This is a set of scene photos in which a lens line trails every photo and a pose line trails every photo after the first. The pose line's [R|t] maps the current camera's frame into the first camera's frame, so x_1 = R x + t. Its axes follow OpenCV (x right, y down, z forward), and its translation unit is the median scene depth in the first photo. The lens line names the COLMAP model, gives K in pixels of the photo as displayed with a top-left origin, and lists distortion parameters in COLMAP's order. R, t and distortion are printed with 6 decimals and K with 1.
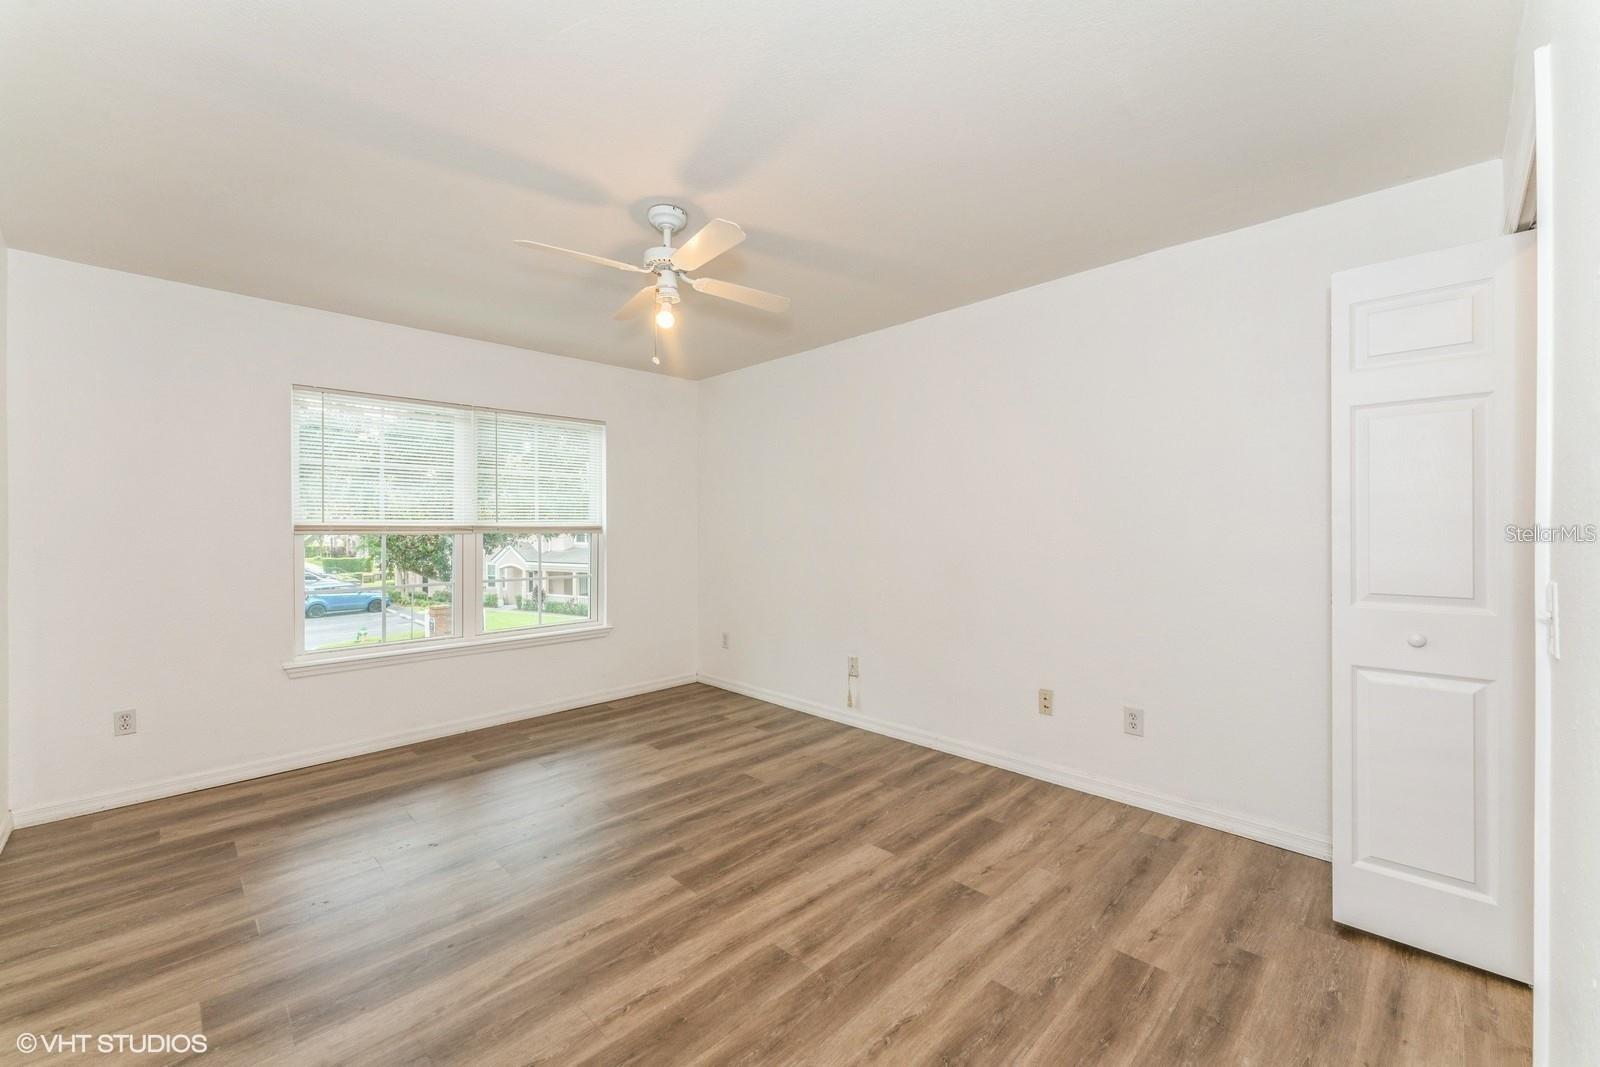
lens RADIAL K [[651.1, 0, 803.8], [0, 651.1, 520.3], [0, 0, 1]] dist [0.001219, -0.000058]
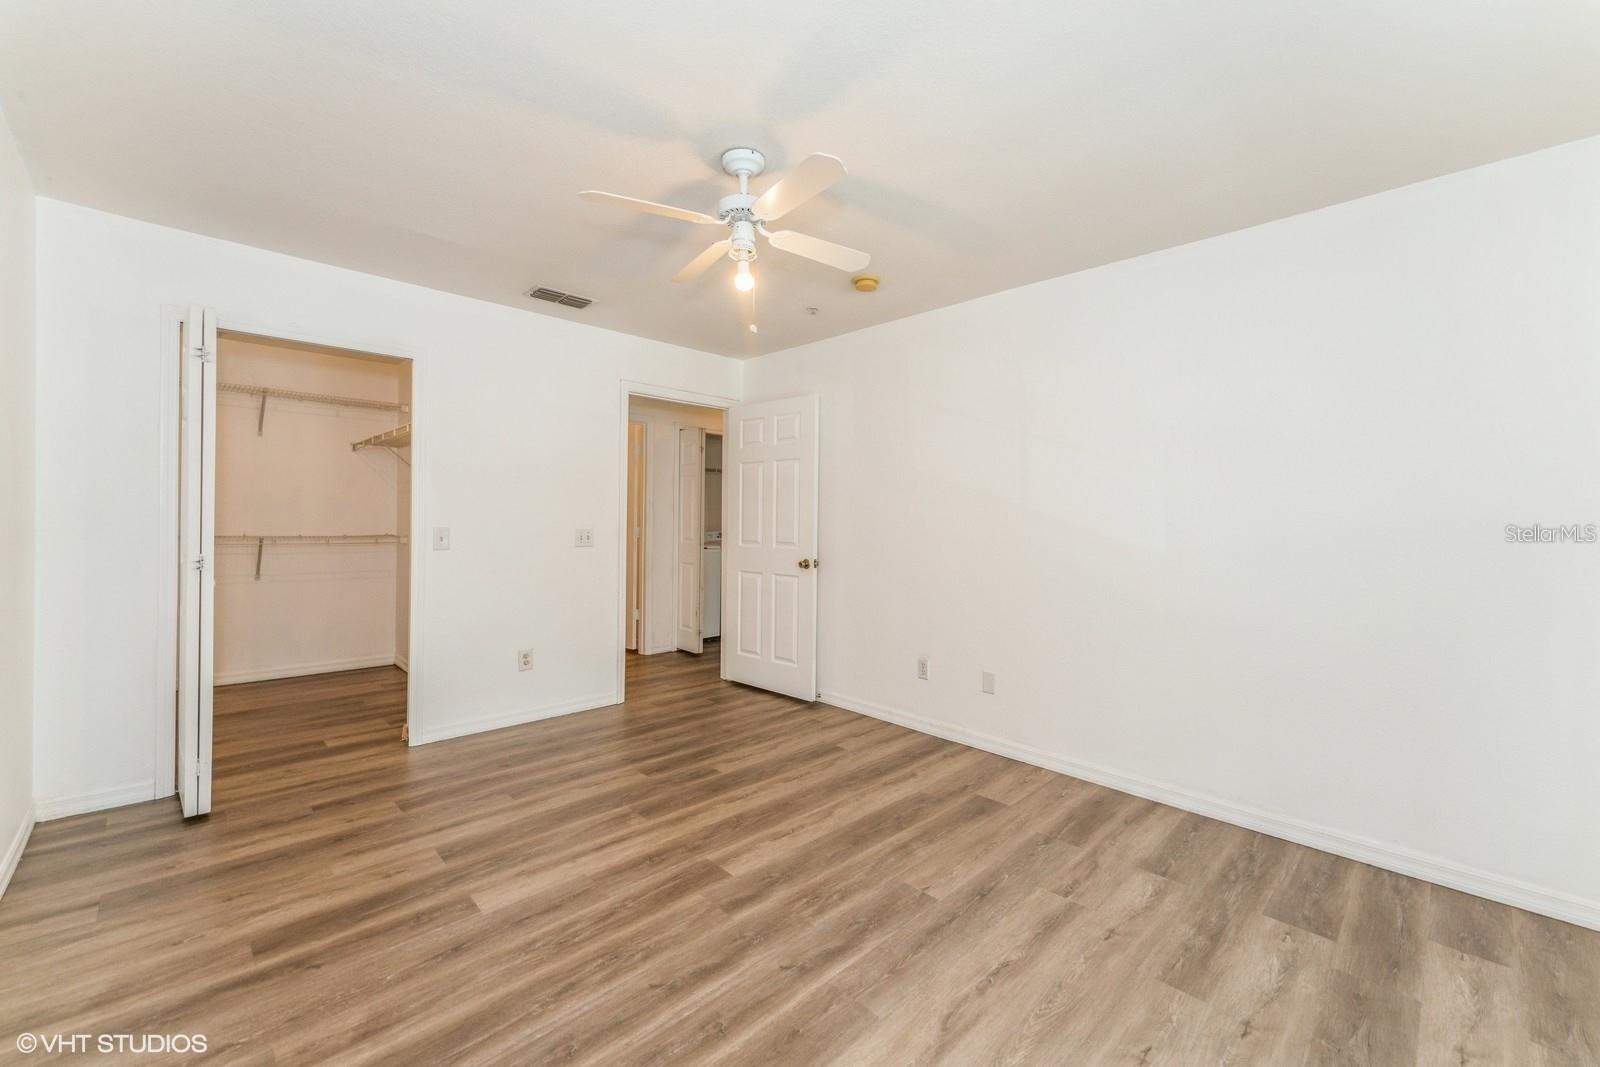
lens RADIAL K [[641.9, 0, 800.0], [0, 641.9, 533.5], [0, 0, 1]] dist [0.001638, -0.000027]
pose [[-0.999871, -0.009222, 0.013148, -0.322384], [-0.009127, 0.999932, 0.007301, 0.039938], [-0.013214, 0.007180, -0.999887, 2.003407]]
